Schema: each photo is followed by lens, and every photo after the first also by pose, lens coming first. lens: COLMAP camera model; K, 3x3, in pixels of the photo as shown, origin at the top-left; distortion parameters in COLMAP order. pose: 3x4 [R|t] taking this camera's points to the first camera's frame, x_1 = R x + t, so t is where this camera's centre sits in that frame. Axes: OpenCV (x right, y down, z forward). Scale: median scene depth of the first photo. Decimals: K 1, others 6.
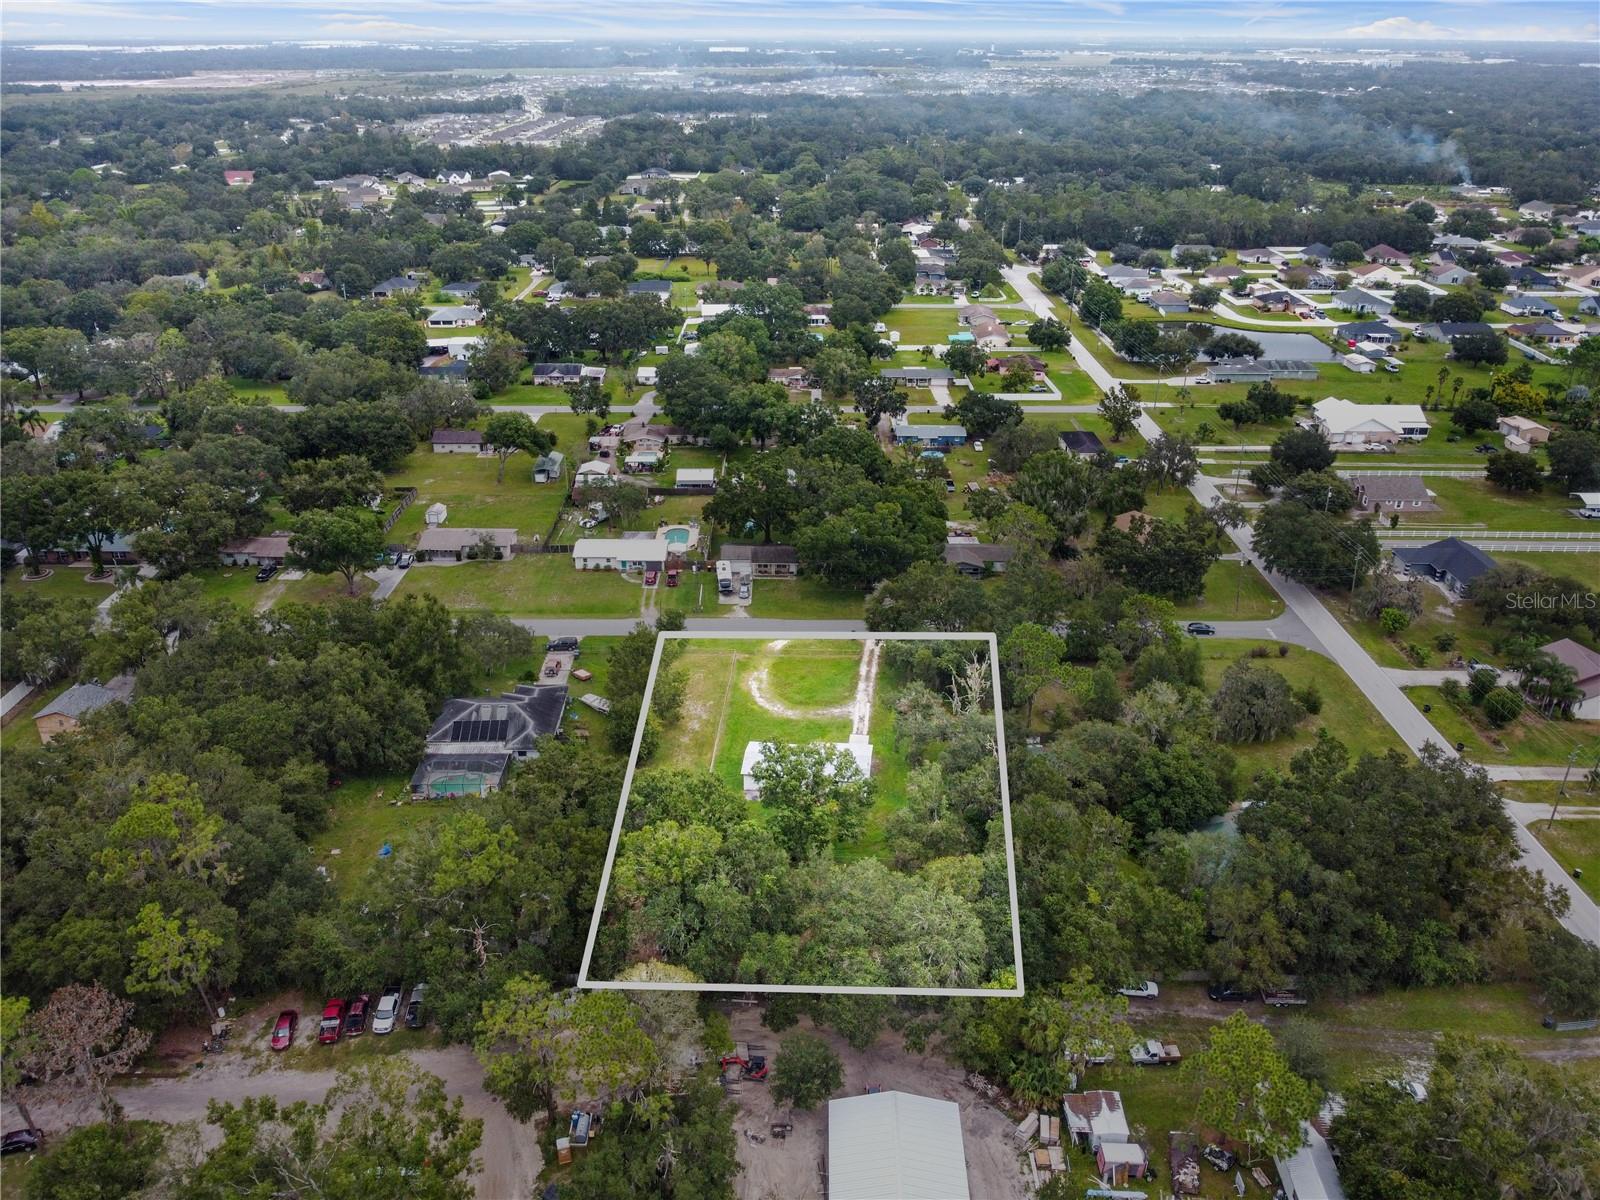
lens RADIAL K [[1211.3, 0, 800.0], [0, 1211.3, 600.0], [0, 0, 1]] dist [-0.007860, -0.001491]
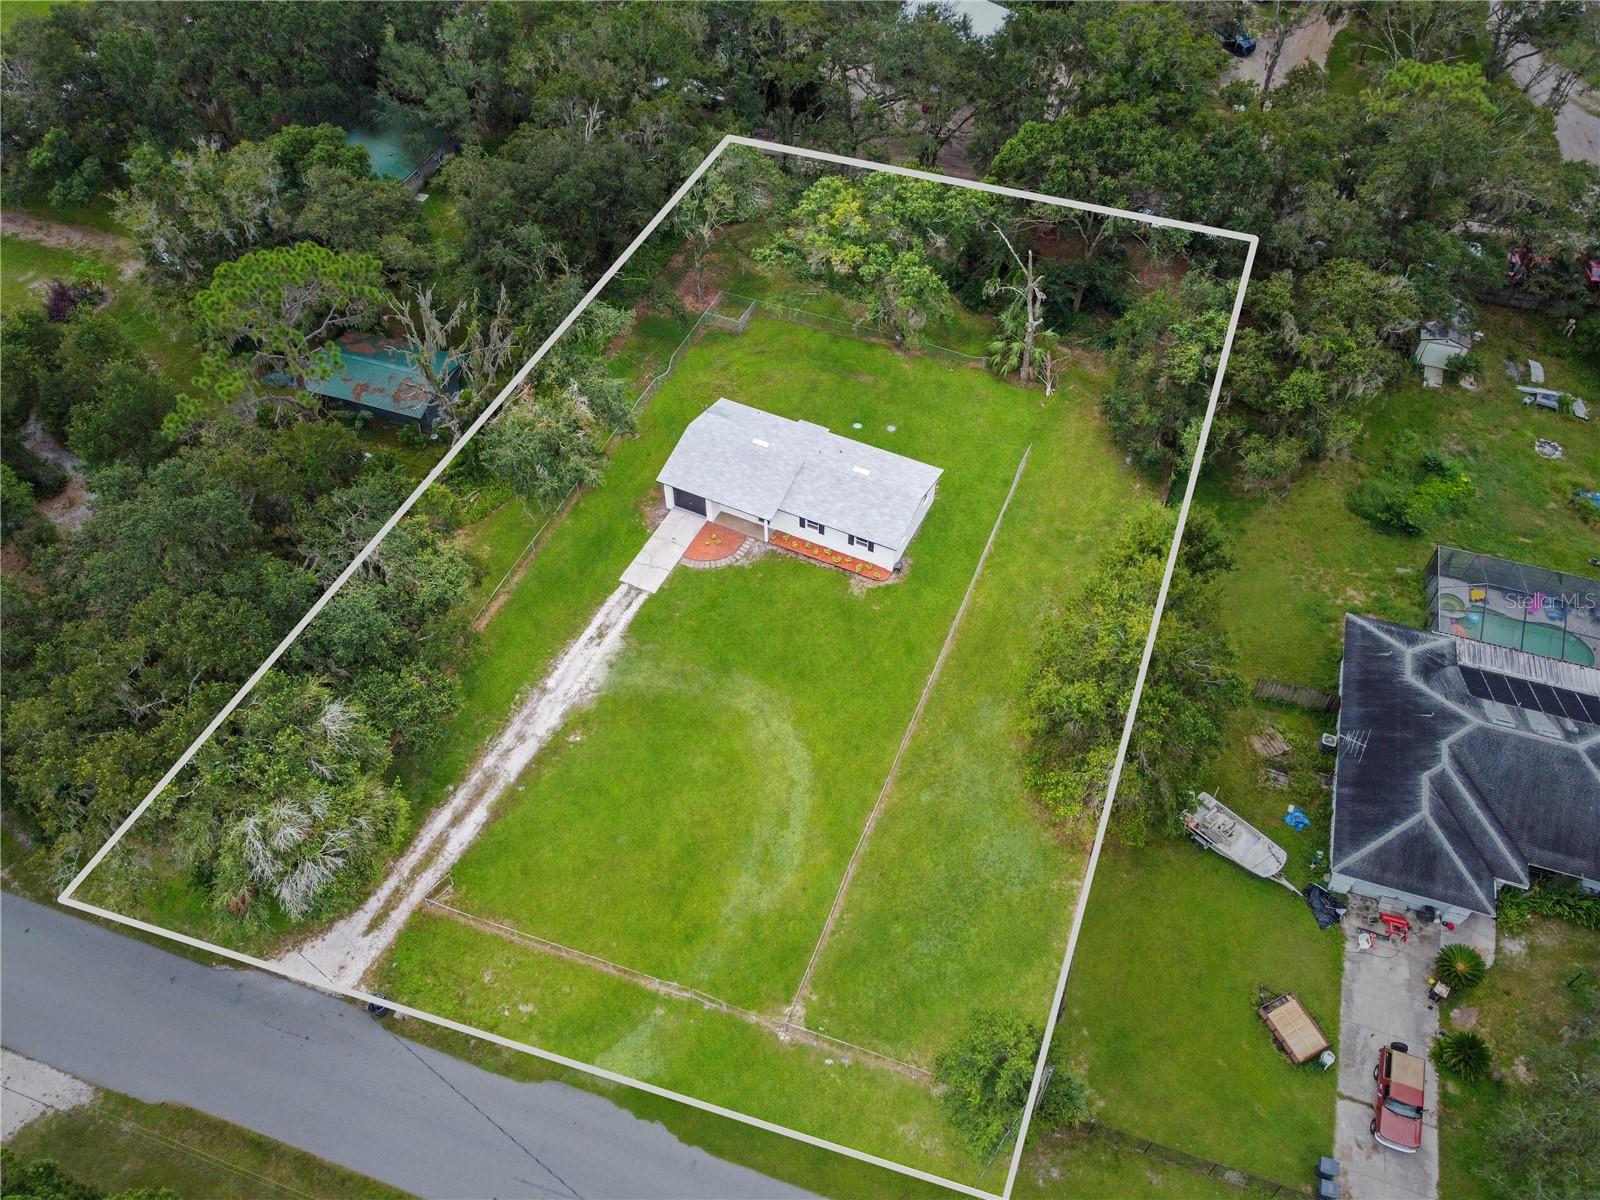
lens RADIAL K [[1211.3, 0, 800.0], [0, 1211.3, 600.0], [0, 0, 1]] dist [-0.007860, -0.001491]
pose [[-0.943693, -0.255118, 0.210612, -0.098236], [0.139657, 0.269906, 0.952705, -0.290188], [-0.299898, 0.928475, -0.219080, 1.021636]]
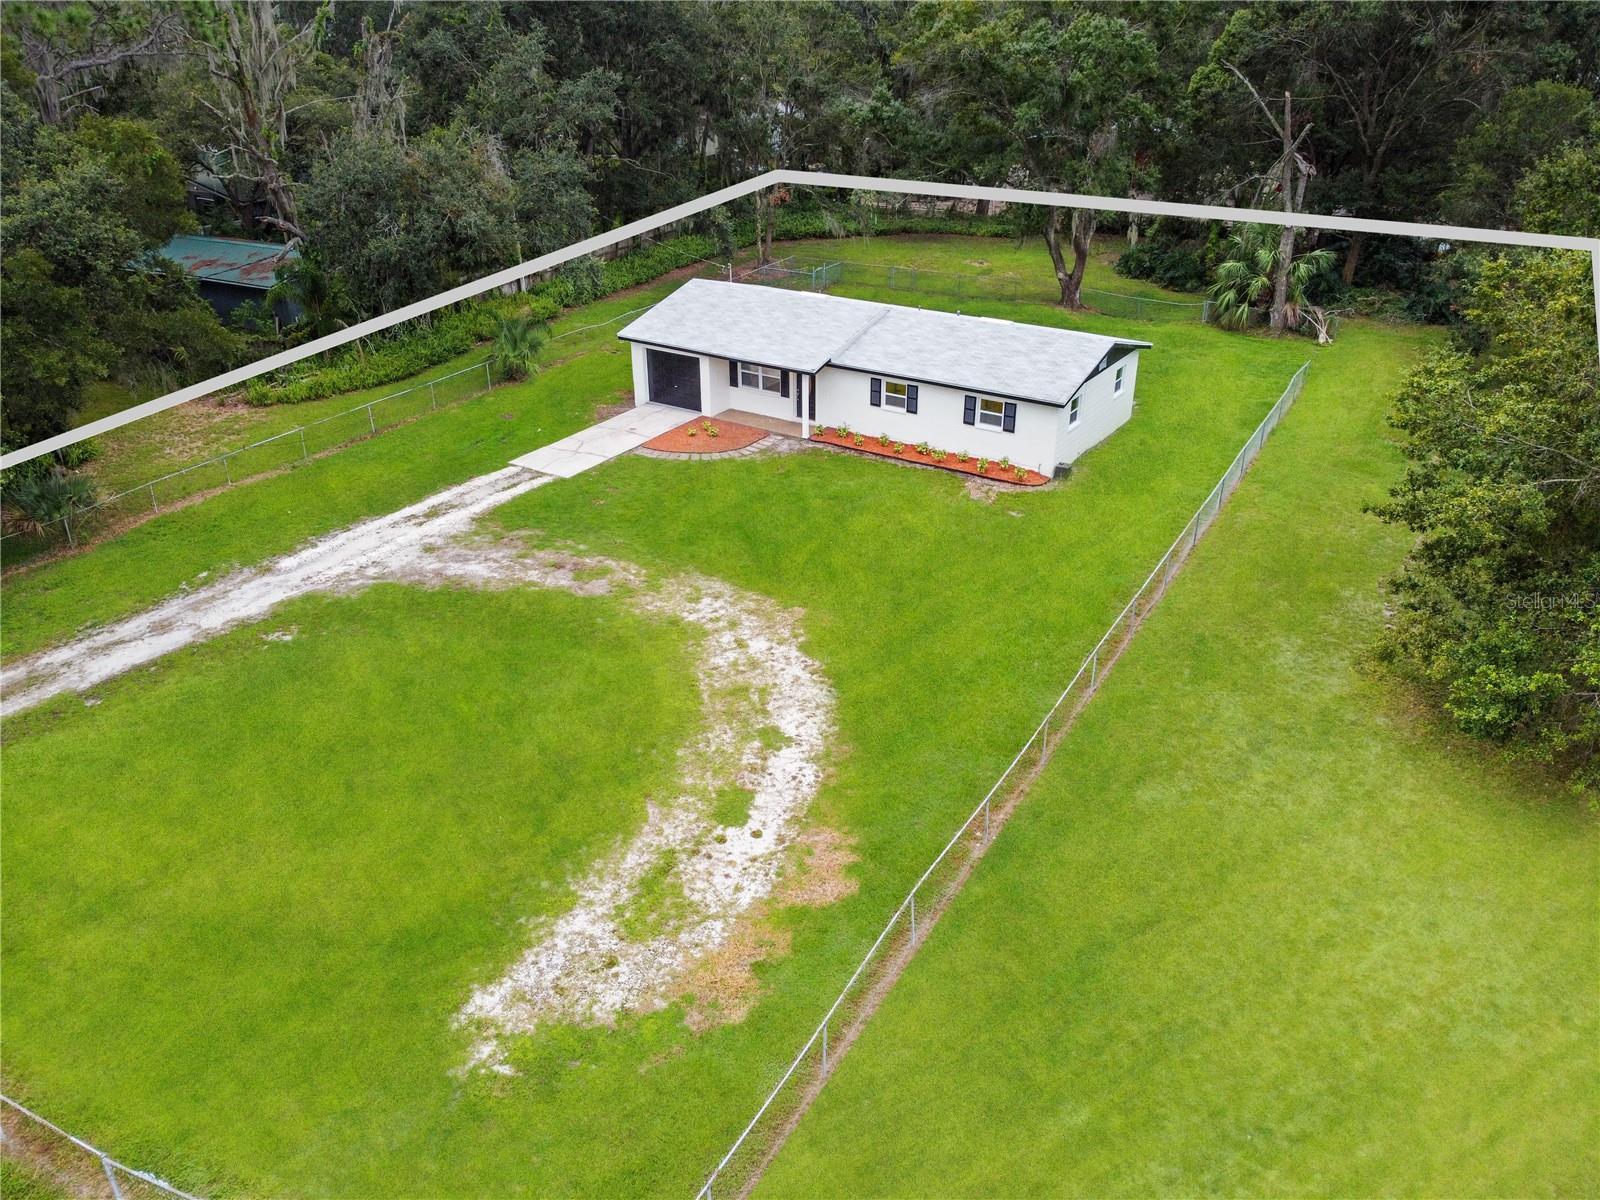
lens RADIAL K [[1211.3, 0, 800.0], [0, 1211.3, 600.0], [0, 0, 1]] dist [-0.007860, -0.001491]
pose [[-0.891298, -0.201483, 0.406192, -0.086851], [0.198804, 0.631488, 0.749466, -0.032012], [-0.407510, 0.748750, -0.522789, 1.051792]]
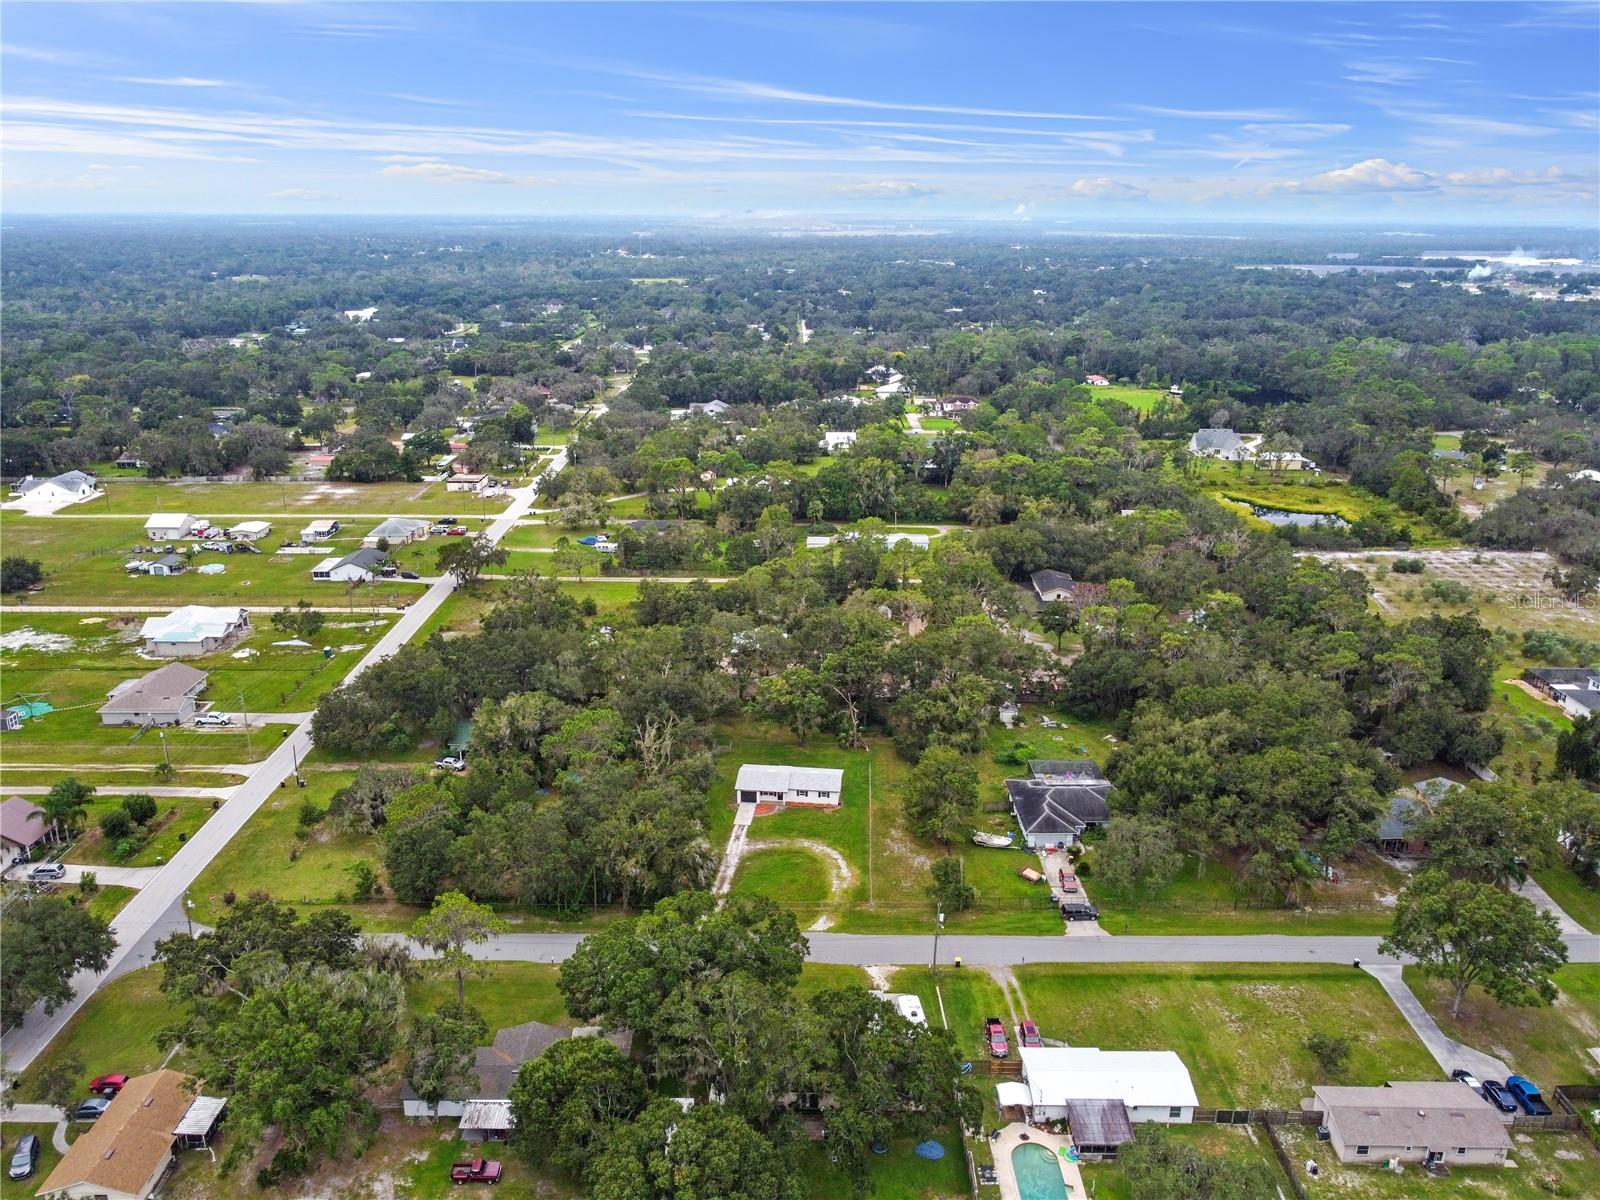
lens RADIAL K [[1211.3, 0, 800.0], [0, 1211.3, 600.0], [0, 0, 1]] dist [-0.007860, -0.001491]
pose [[-0.999973, -0.006533, -0.003396, 0.001670], [-0.007091, 0.730169, 0.683229, -0.737245], [-0.001984, 0.683235, -0.730196, 1.562019]]
